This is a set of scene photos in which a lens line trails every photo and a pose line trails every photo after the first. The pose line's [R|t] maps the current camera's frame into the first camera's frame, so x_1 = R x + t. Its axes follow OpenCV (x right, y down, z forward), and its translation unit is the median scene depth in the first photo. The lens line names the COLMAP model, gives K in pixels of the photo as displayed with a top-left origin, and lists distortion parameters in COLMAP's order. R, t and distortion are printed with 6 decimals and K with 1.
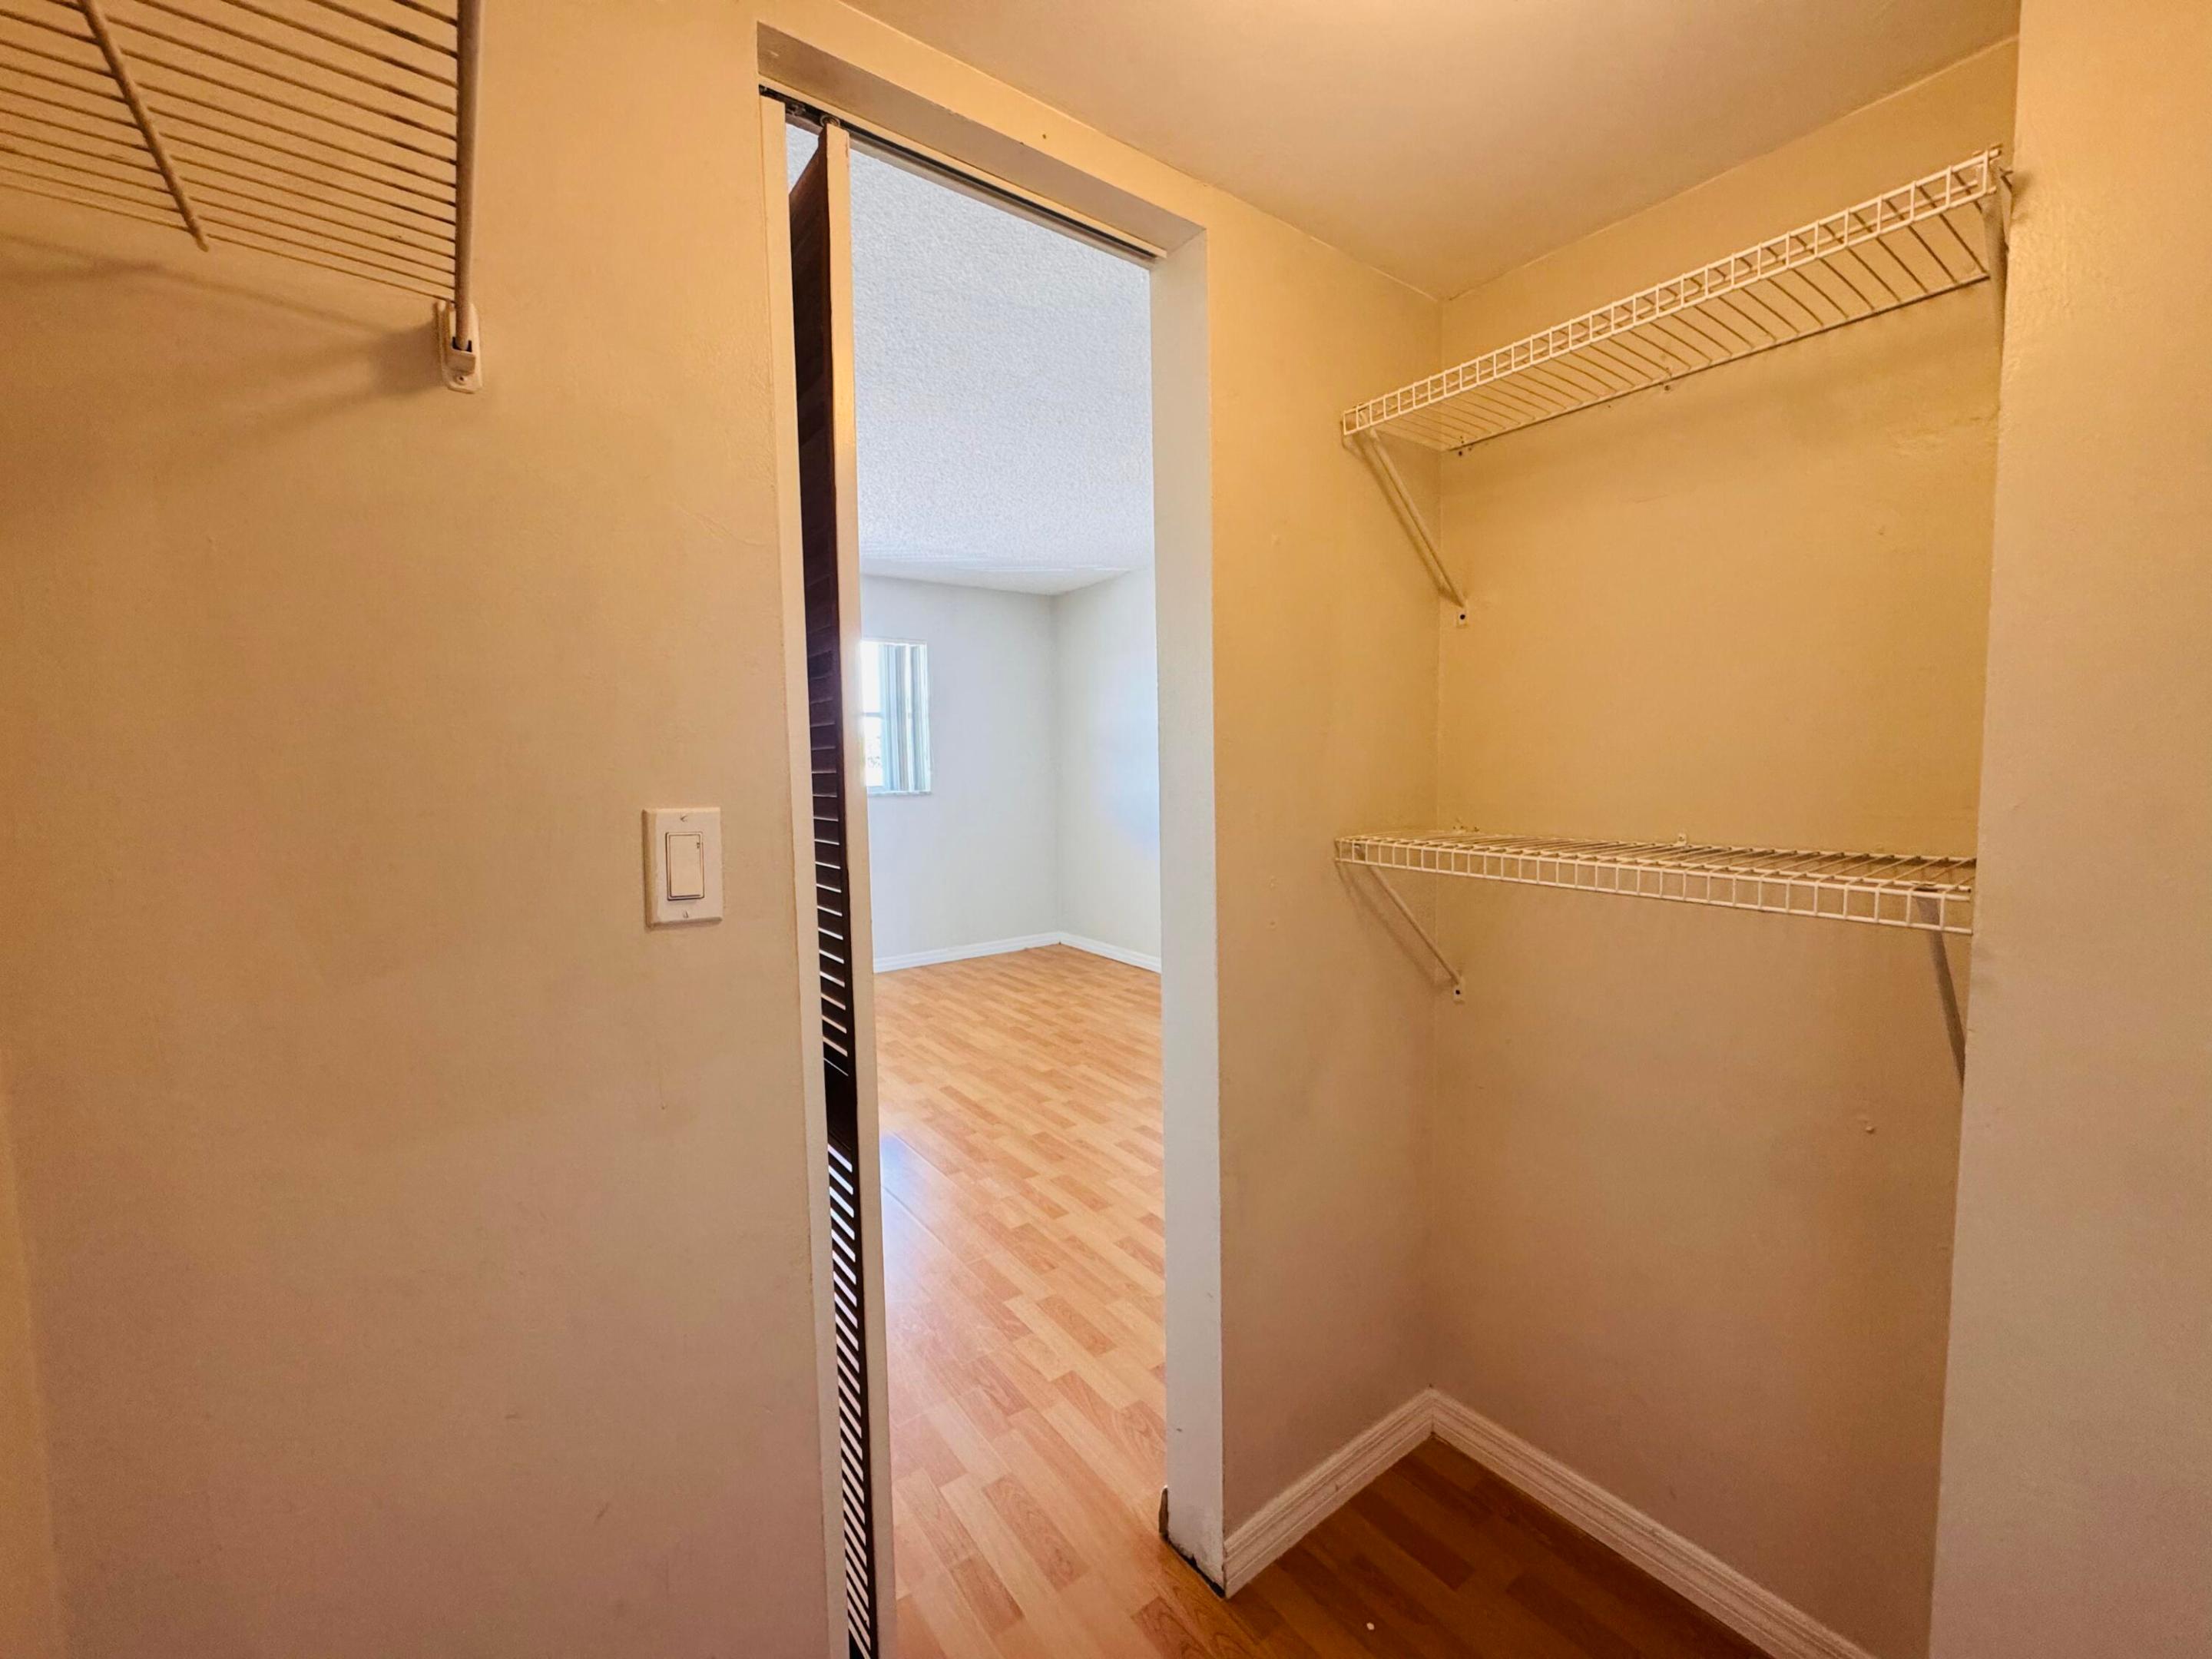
lens RADIAL K [[890.4, 0, 1101.7], [0, 890.4, 825.9], [0, 0, 1]] dist [-0.002797, 0.000174]
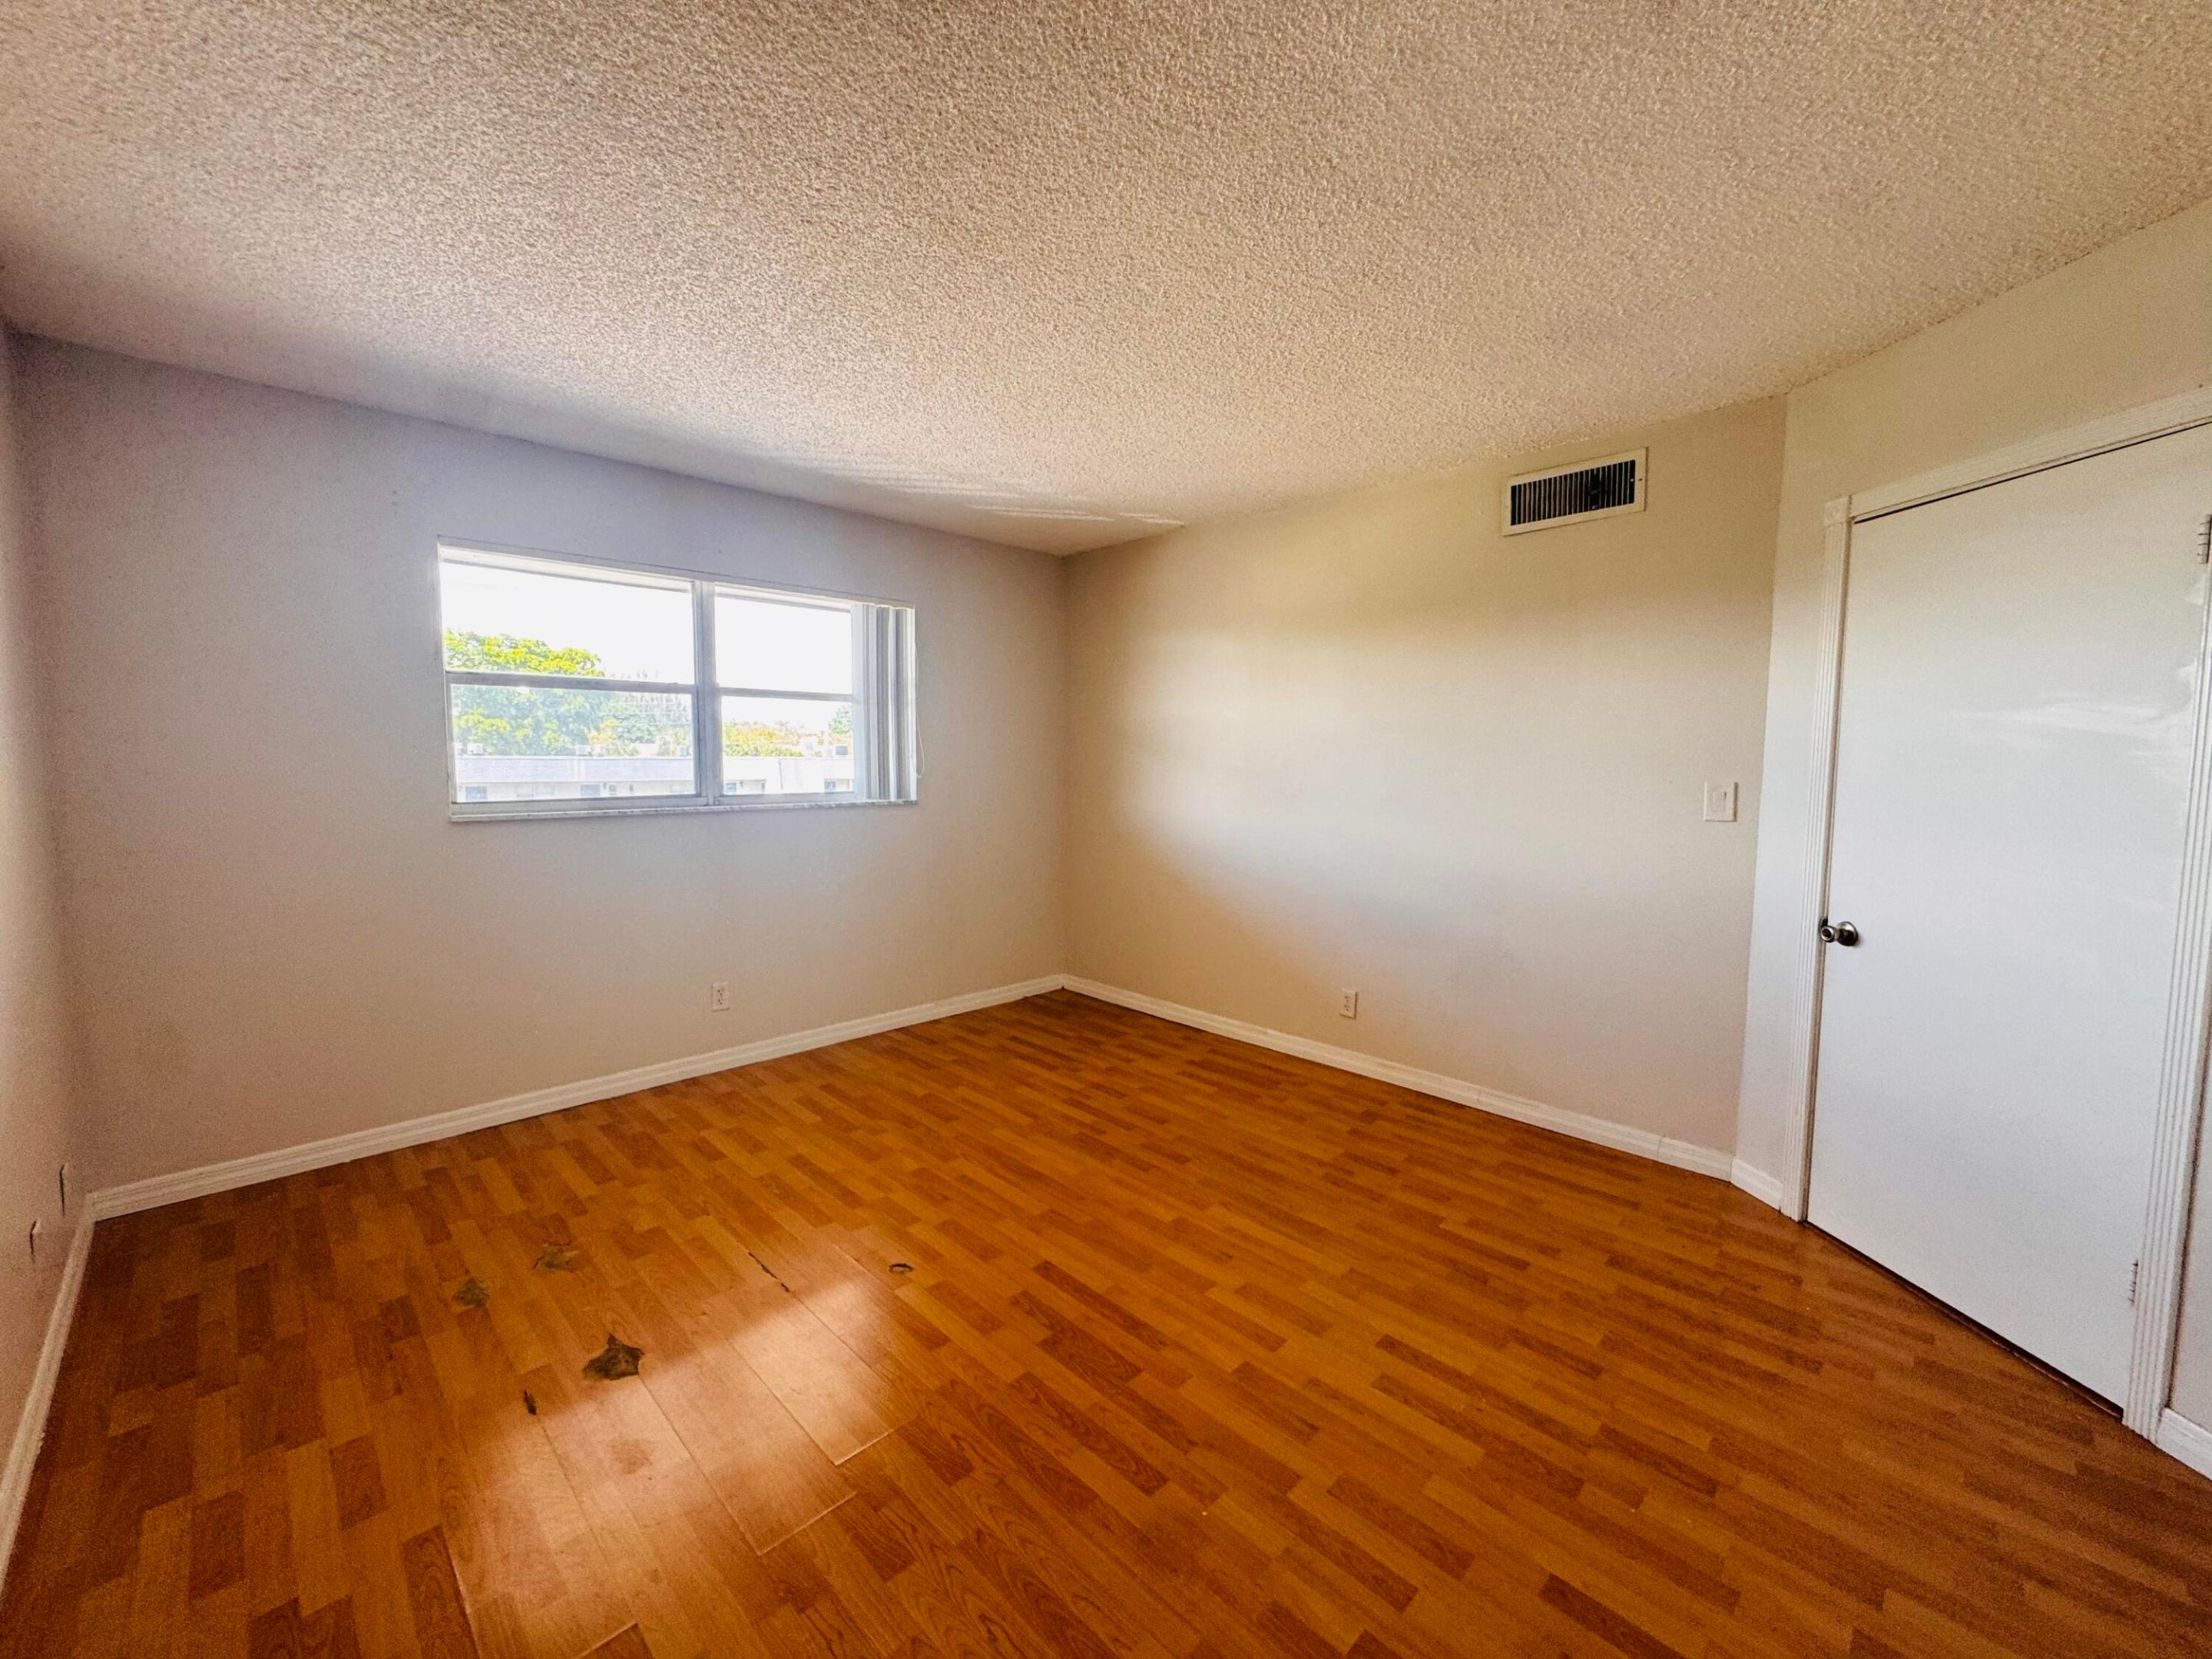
lens RADIAL K [[890.4, 0, 1101.7], [0, 890.4, 825.9], [0, 0, 1]] dist [-0.002797, 0.000174]
pose [[0.988888, 0.010143, 0.148314, -0.203411], [-0.011067, 0.999924, 0.005411, -0.030978], [-0.148248, -0.006993, 0.988925, 0.301579]]
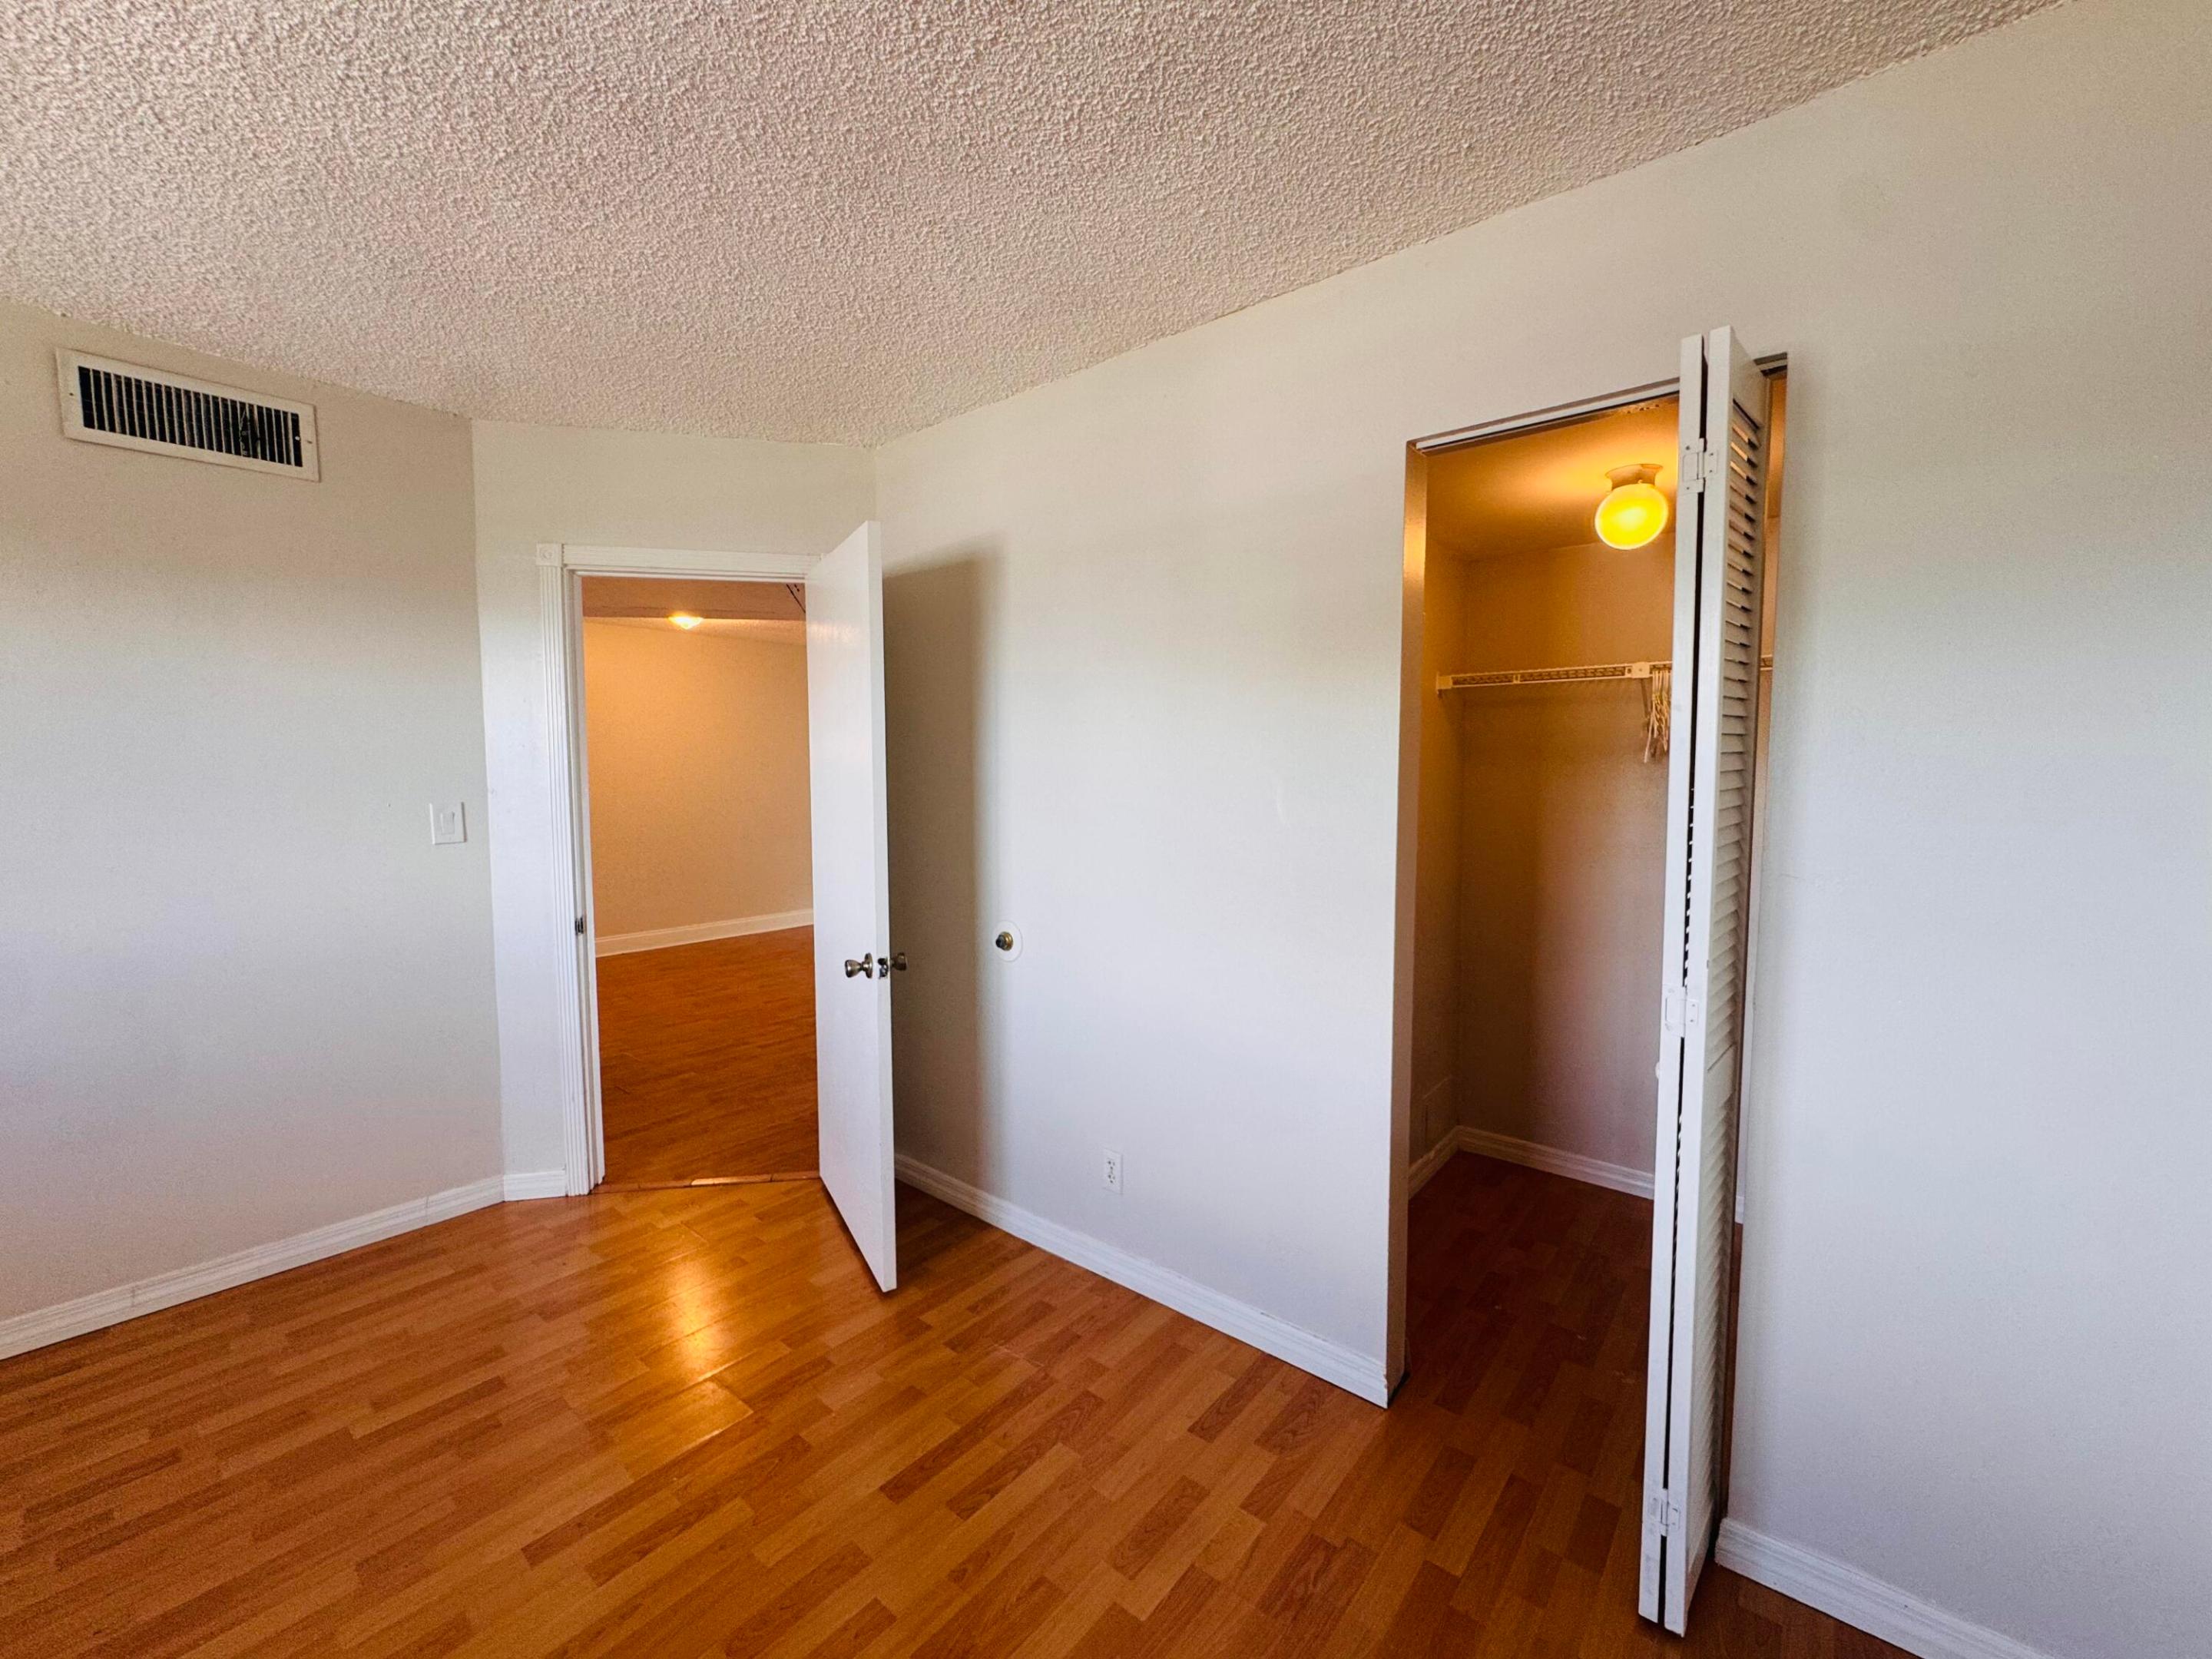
lens RADIAL K [[890.4, 0, 1101.7], [0, 890.4, 825.9], [0, 0, 1]] dist [-0.002797, 0.000174]
pose [[-0.241533, -0.048444, 0.969183, -0.381858], [0.073500, 0.994971, 0.068050, -0.058369], [-0.967605, 0.087671, -0.236758, 0.599313]]
